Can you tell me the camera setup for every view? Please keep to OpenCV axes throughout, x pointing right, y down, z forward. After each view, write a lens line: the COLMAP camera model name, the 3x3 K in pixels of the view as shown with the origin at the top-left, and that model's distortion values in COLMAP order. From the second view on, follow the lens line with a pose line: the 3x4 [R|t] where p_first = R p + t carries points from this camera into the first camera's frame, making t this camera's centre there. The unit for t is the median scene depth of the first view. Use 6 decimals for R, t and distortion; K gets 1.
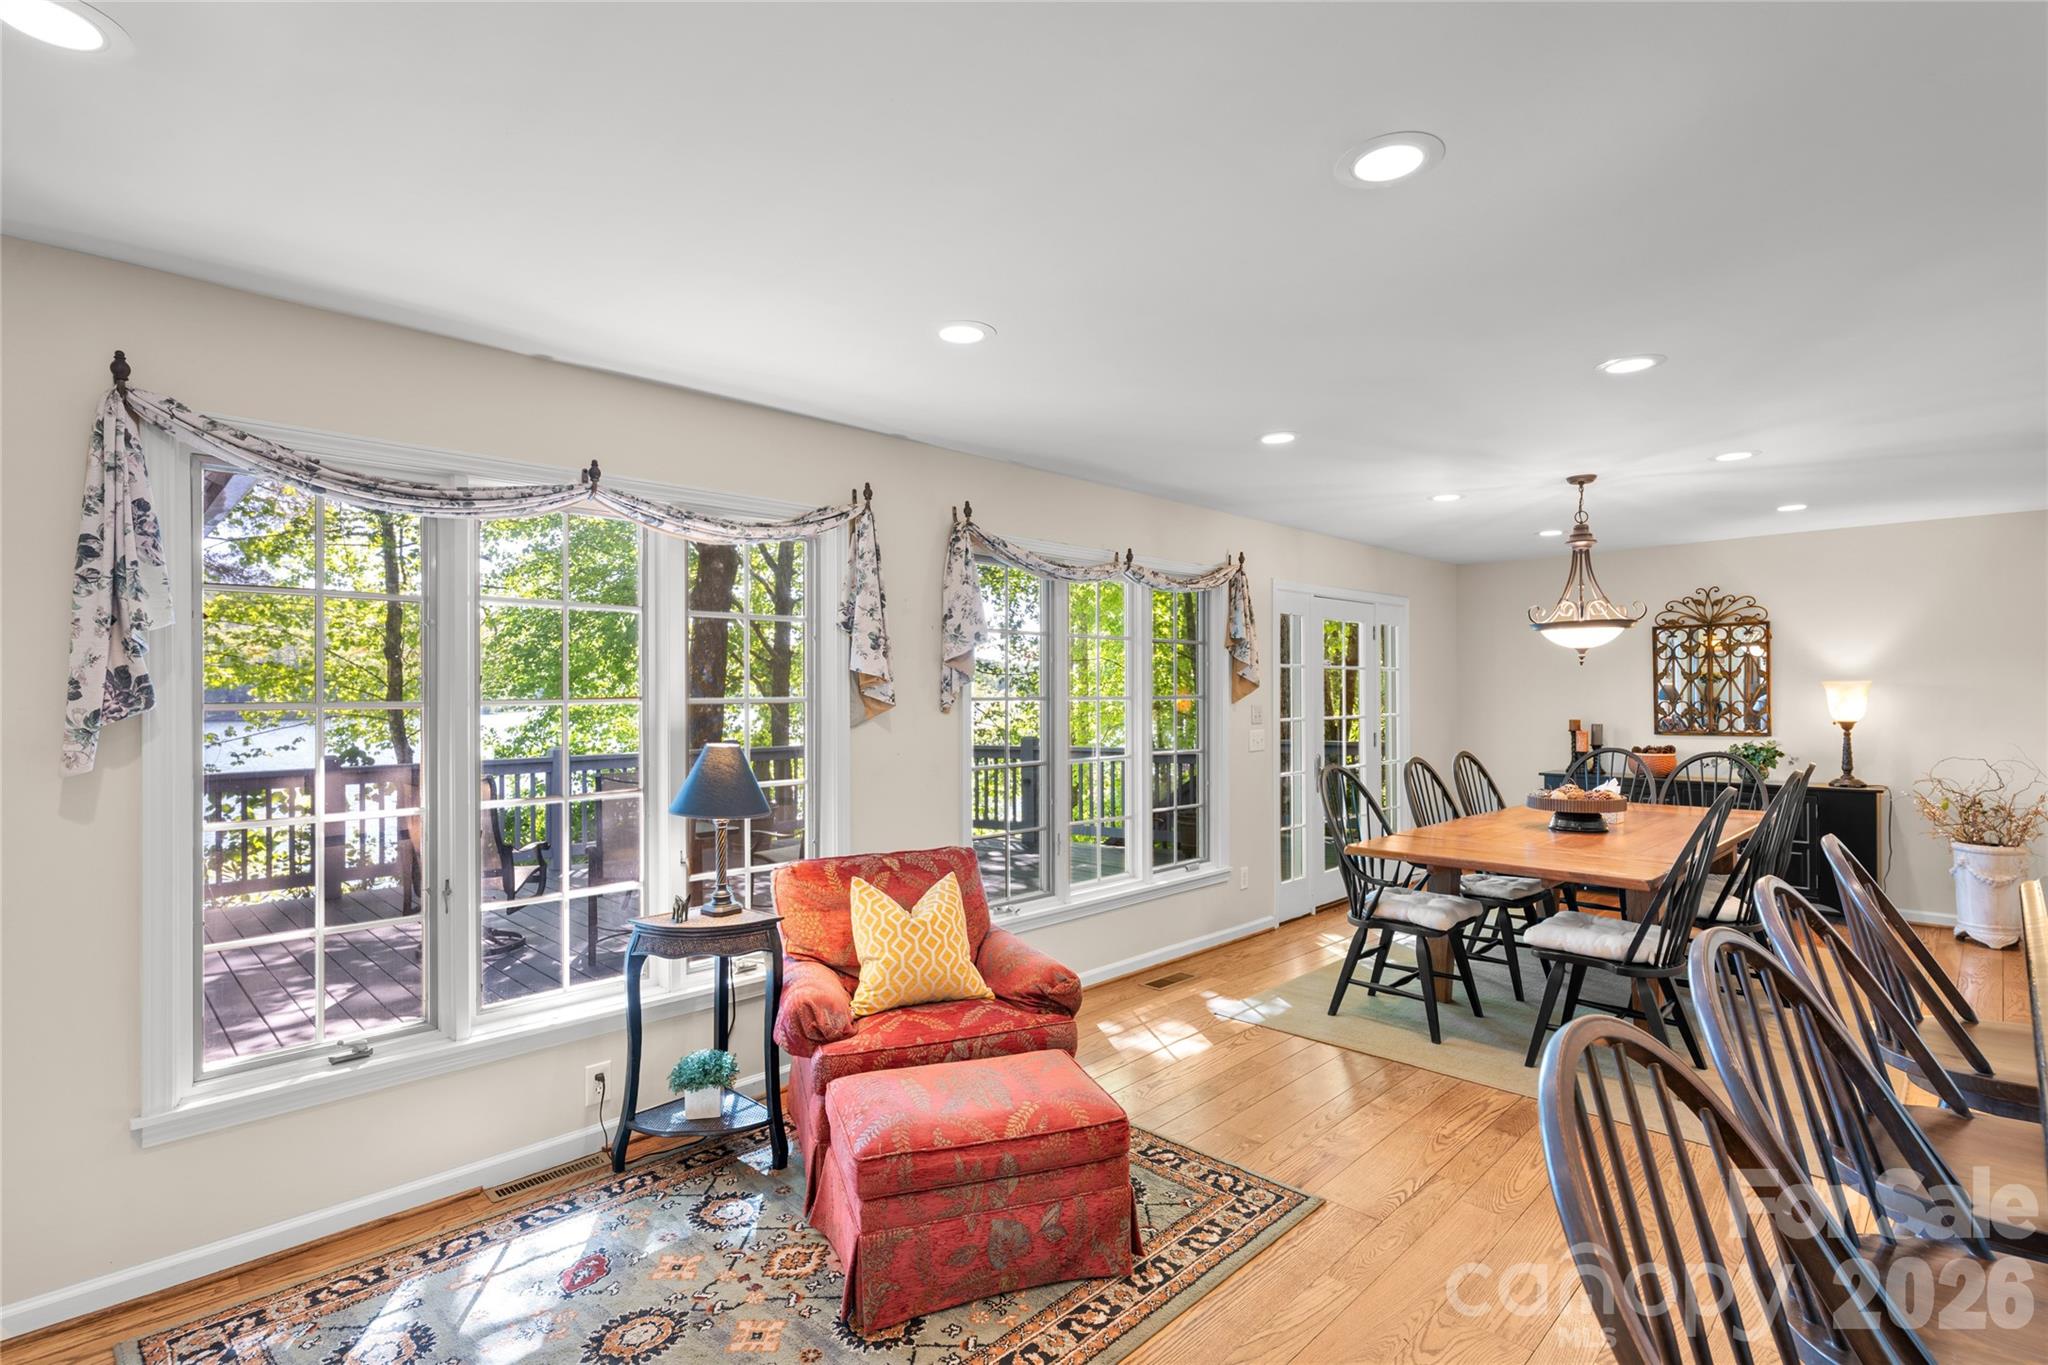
lens RADIAL K [[983.5, 0, 1024.3], [0, 983.5, 693.6], [0, 0, 1]] dist [0.003782, -0.000491]
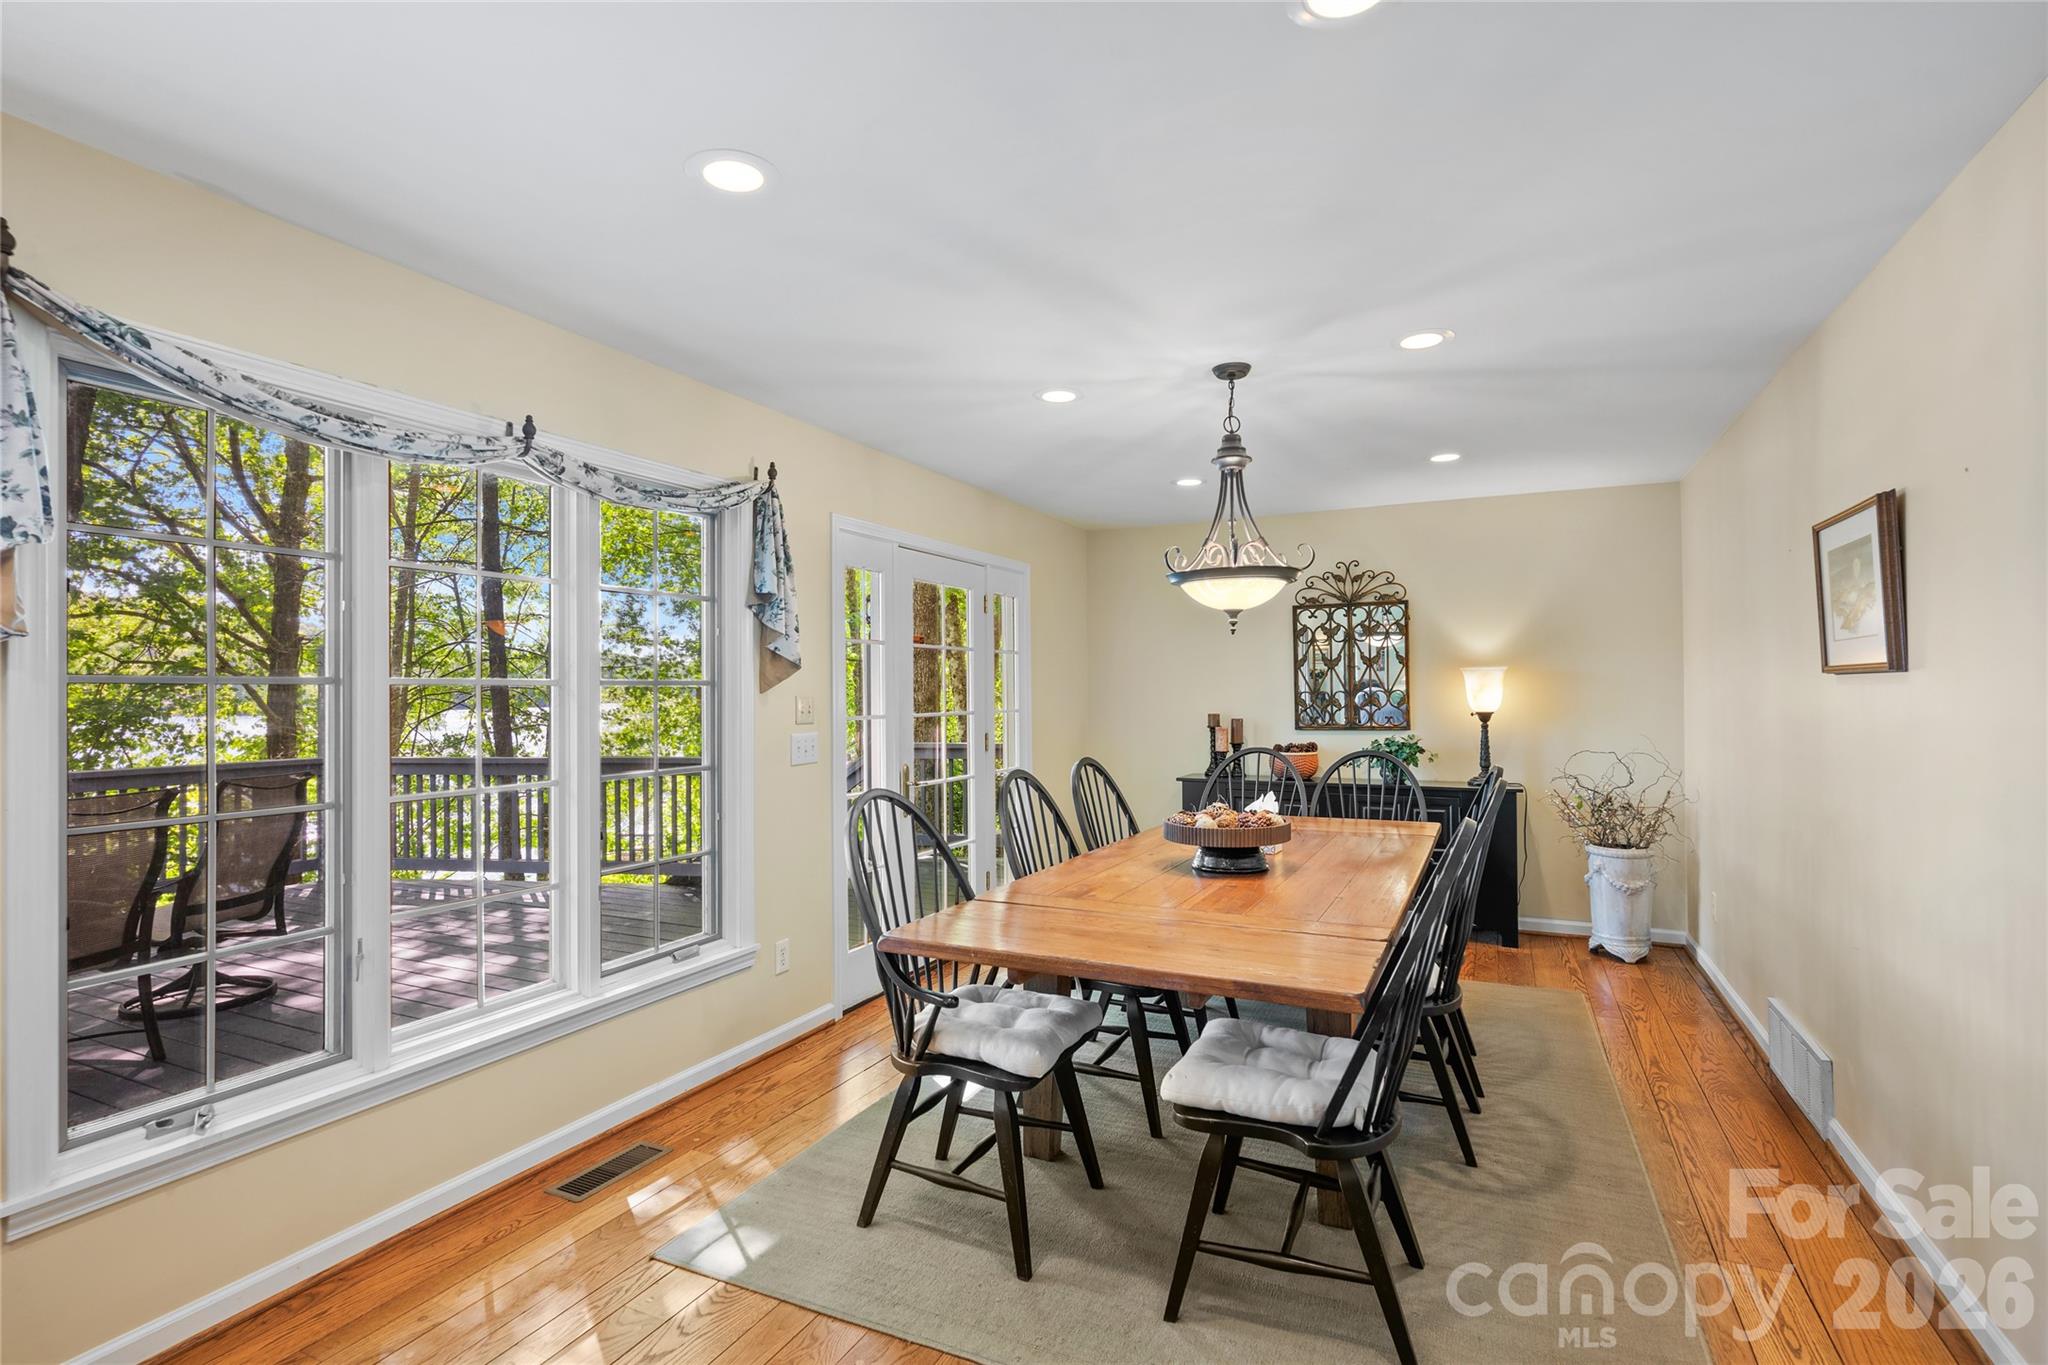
lens RADIAL K [[983.5, 0, 1026.2], [0, 983.5, 681.6], [0, 0, 1]] dist [0.003782, -0.000491]
pose [[0.944284, 0.001273, 0.329131, 0.164848], [0.002877, 0.999922, -0.012122, 0.010965], [-0.329121, 0.012393, 0.944207, 0.325628]]
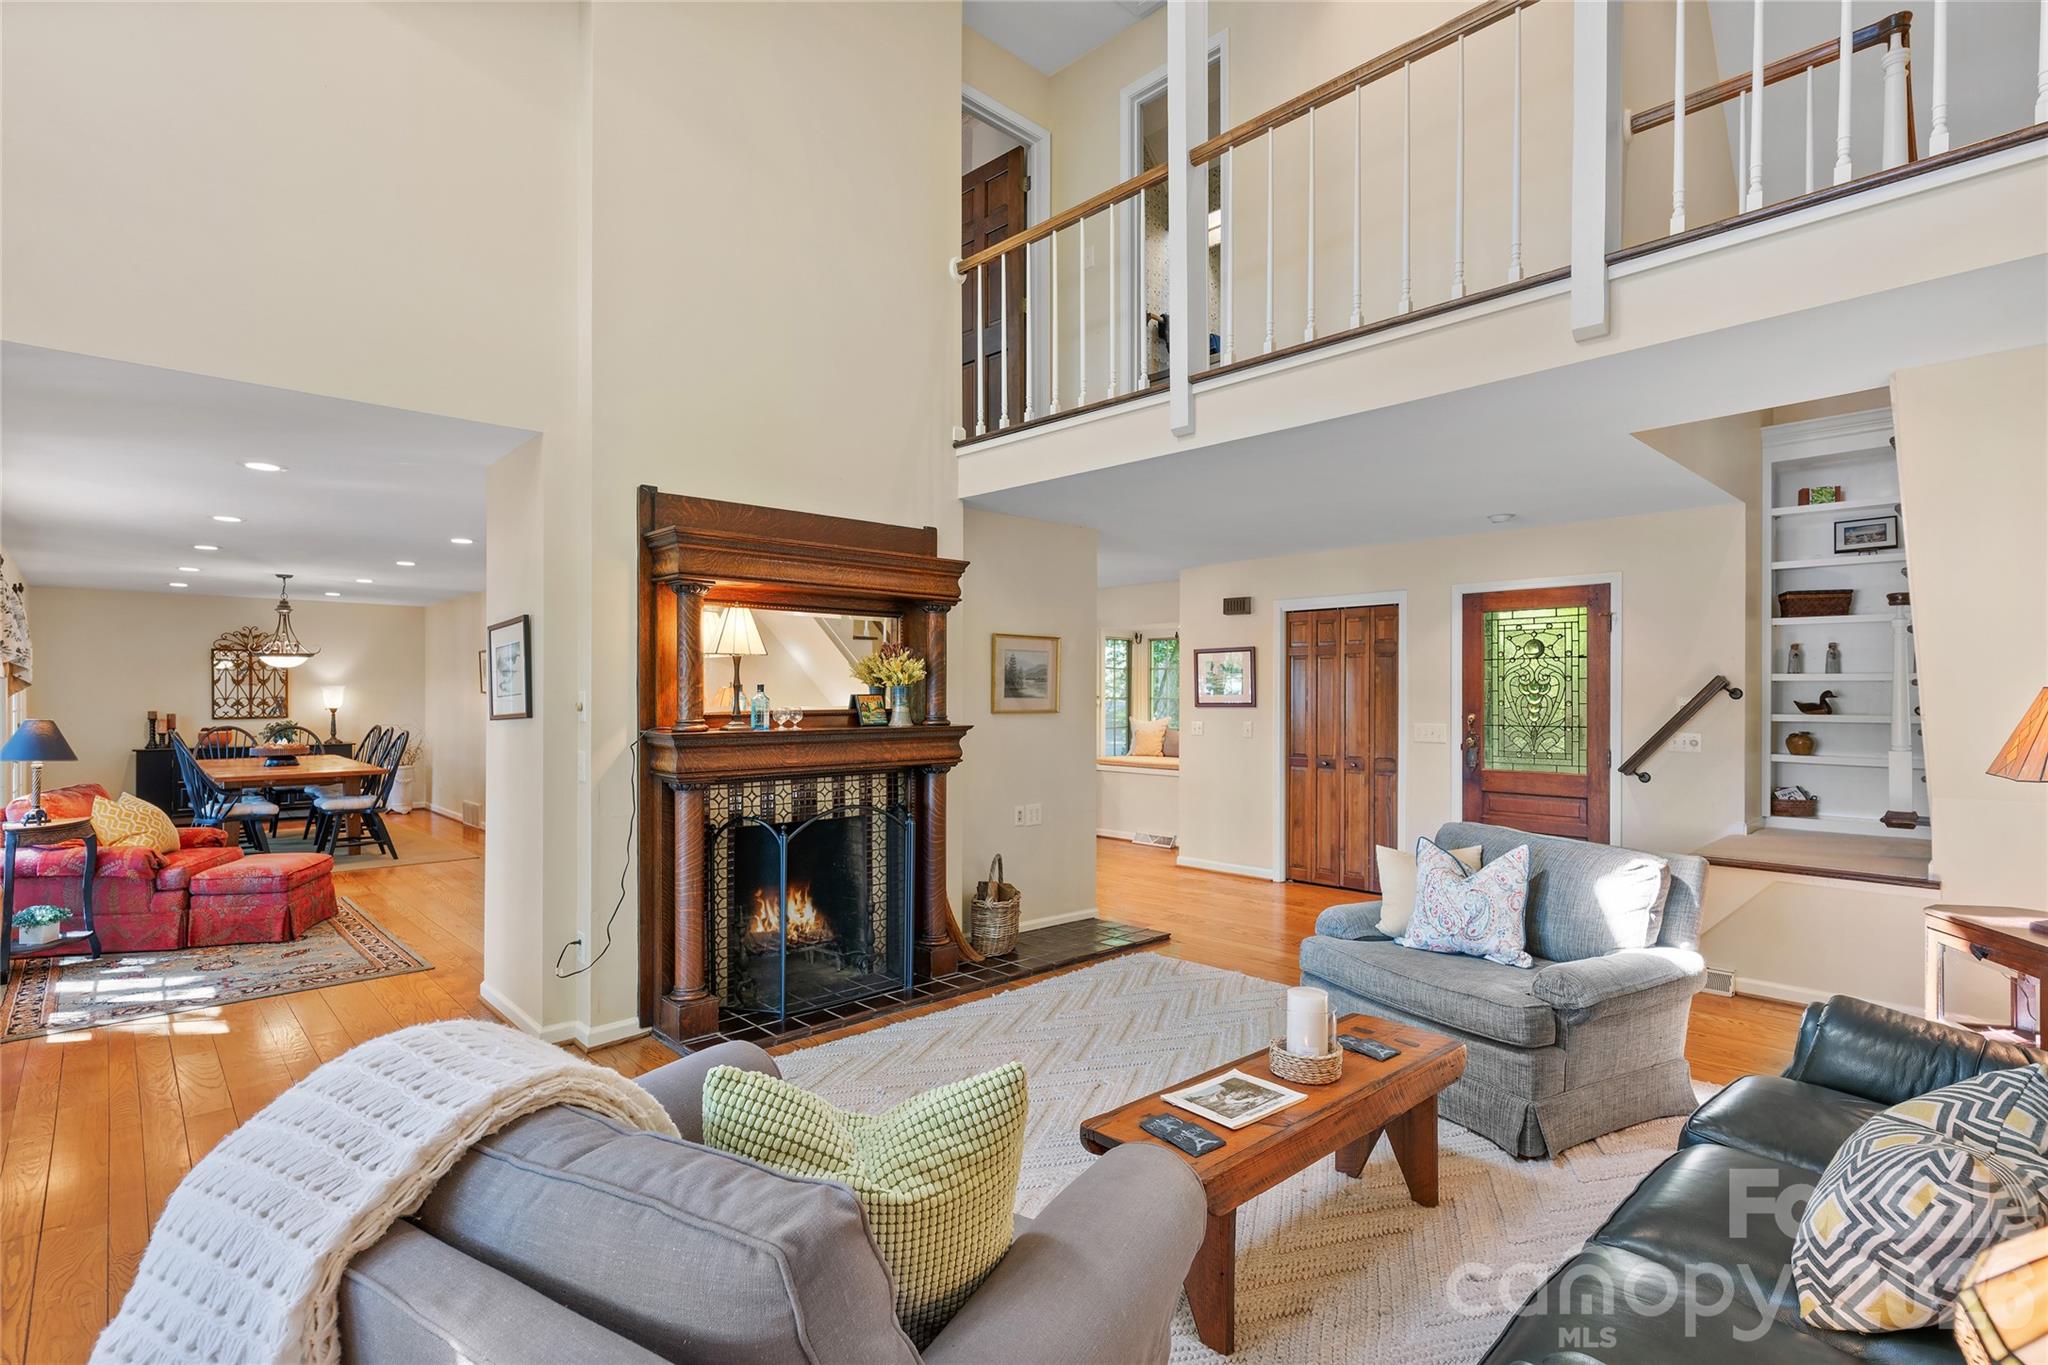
lens RADIAL K [[983.5, 0, 1020.6], [0, 983.5, 694.5], [0, 0, 1]] dist [0.003782, -0.000491]
pose [[0.045457, 0.000406, 0.998966, -1.028109], [-0.000599, 1.000000, -0.000379, 0.003364], [-0.998966, -0.000581, 0.045457, -0.392688]]
